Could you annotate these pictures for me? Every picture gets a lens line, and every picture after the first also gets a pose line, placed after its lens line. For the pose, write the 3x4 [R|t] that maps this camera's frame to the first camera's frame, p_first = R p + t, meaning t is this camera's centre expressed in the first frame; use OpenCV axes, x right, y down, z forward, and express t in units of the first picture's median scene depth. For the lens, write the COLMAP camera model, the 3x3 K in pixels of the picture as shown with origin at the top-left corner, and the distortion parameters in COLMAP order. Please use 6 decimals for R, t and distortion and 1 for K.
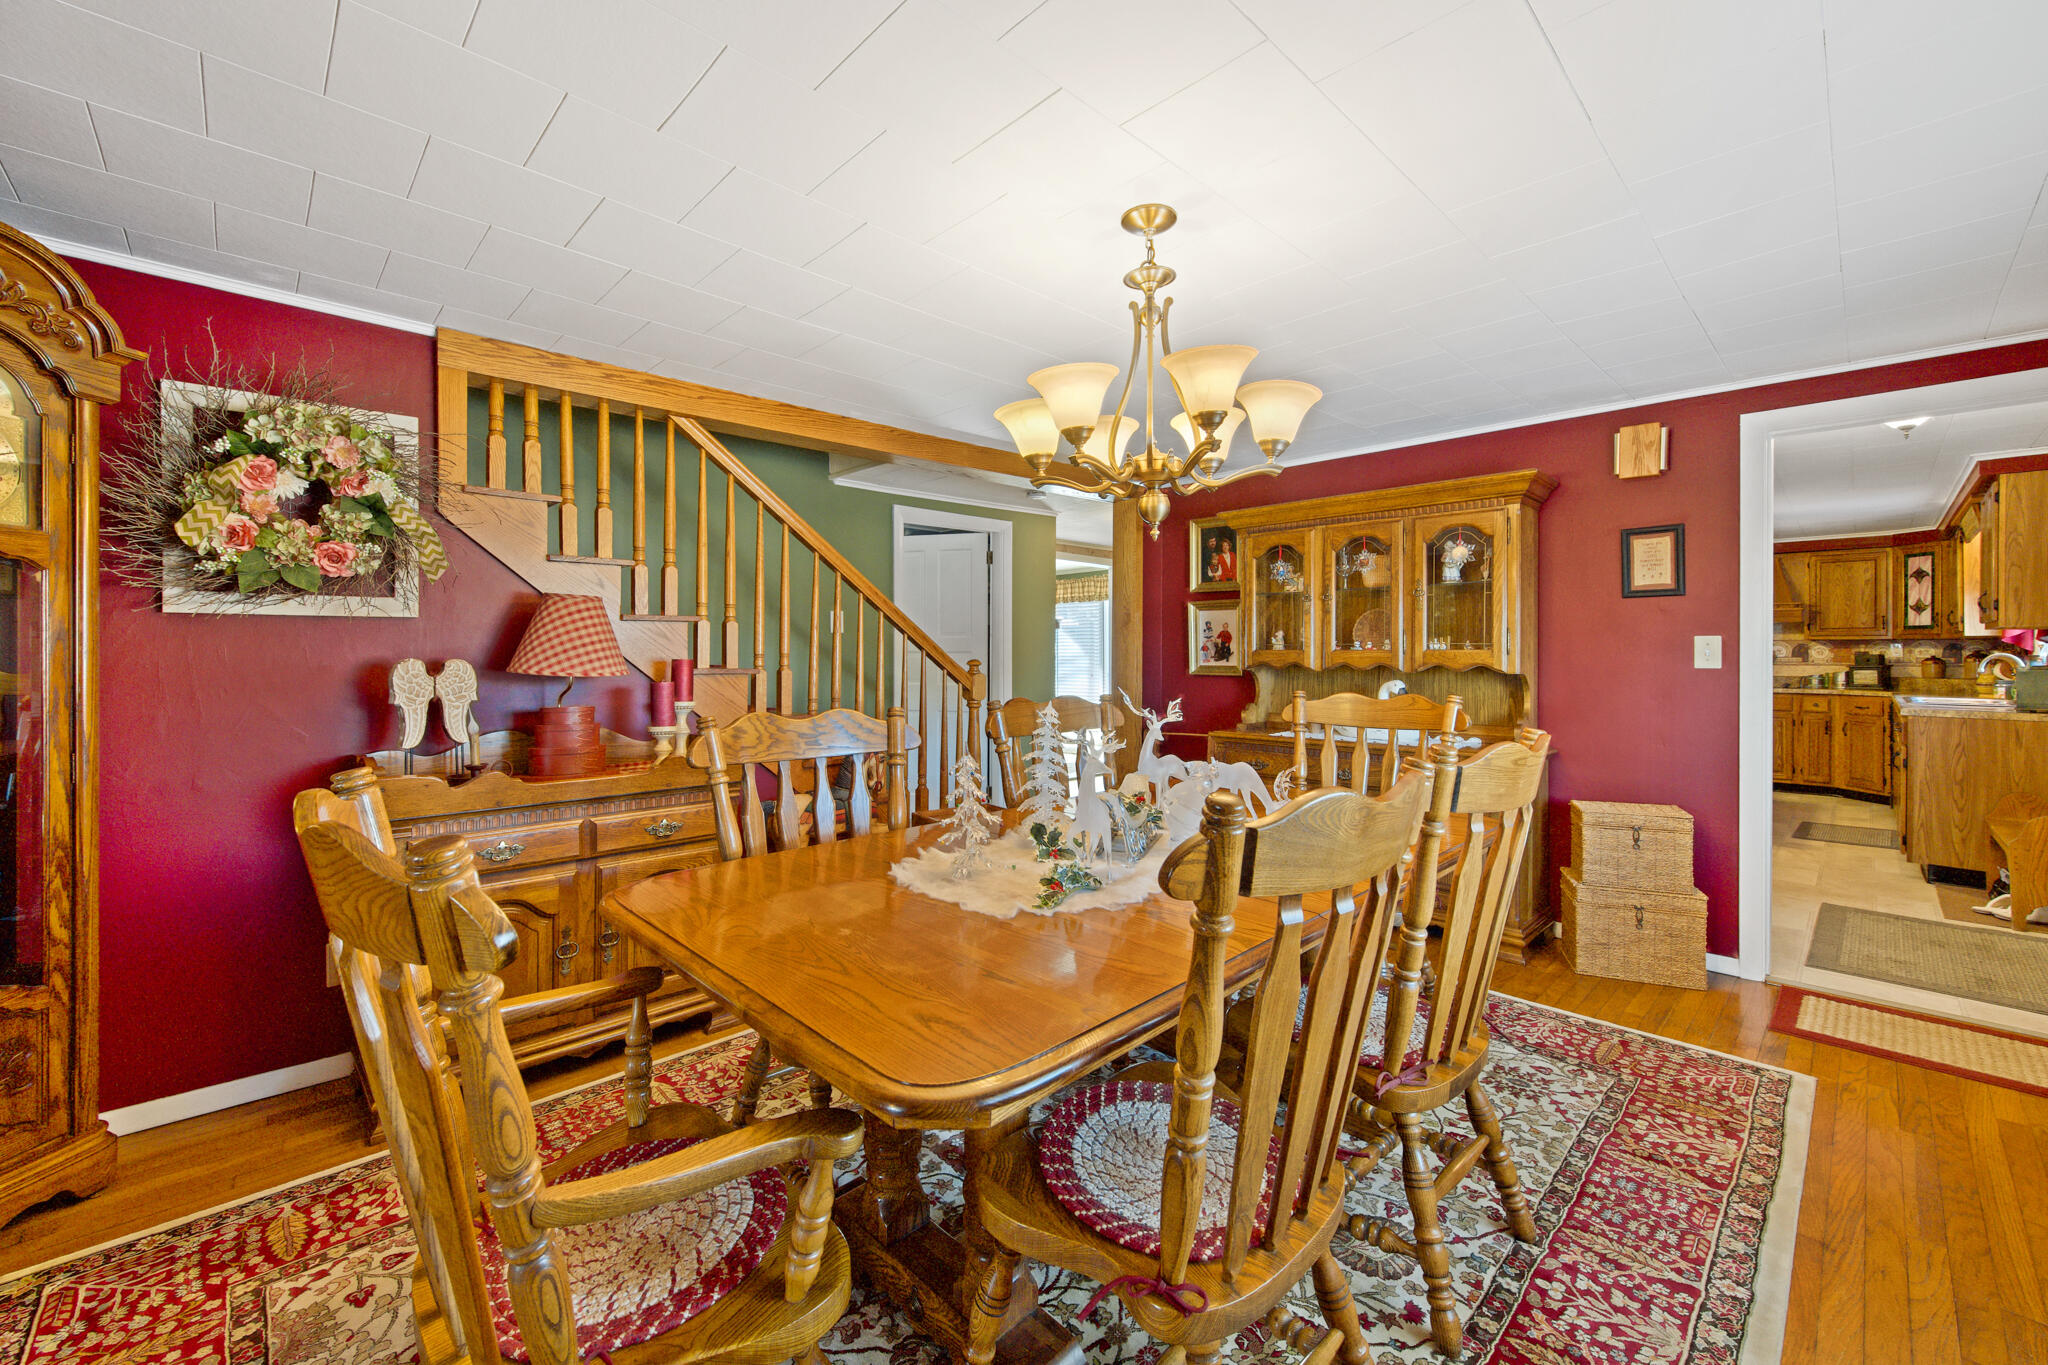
lens RADIAL K [[815.2, 0, 1021.5], [0, 815.2, 668.8], [0, 0, 1]] dist [-0.003344, -0.000342]
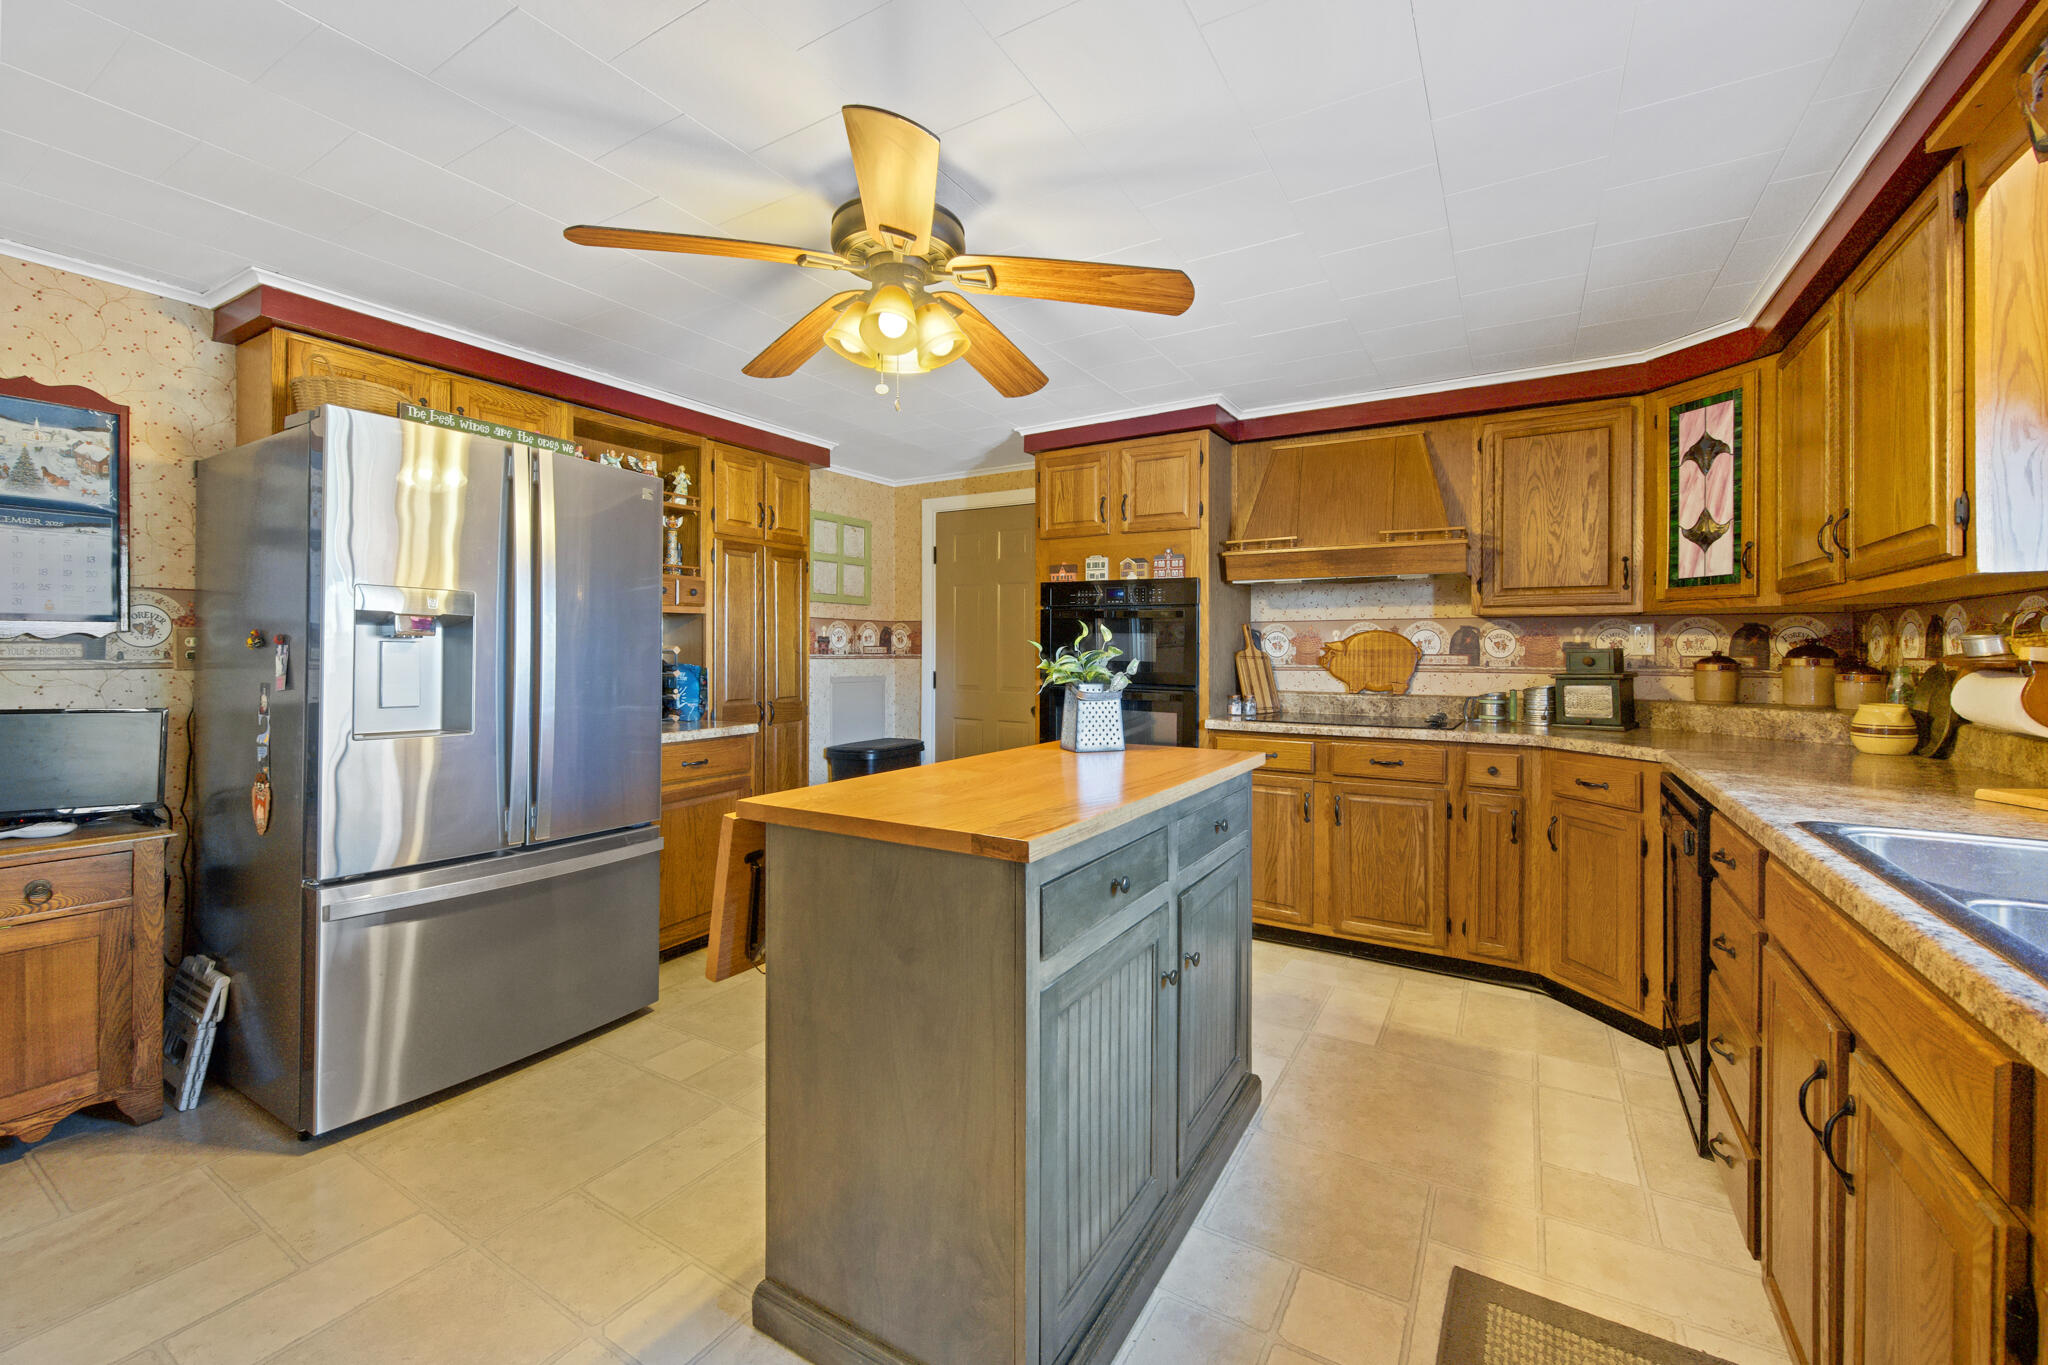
lens RADIAL K [[815.2, 0, 1028.4], [0, 815.2, 663.3], [0, 0, 1]] dist [-0.003344, -0.000342]
pose [[0.967653, -0.003091, 0.252265, 0.645701], [0.002567, 0.999994, 0.002407, -0.011867], [-0.252271, -0.001681, 0.967655, 0.659803]]
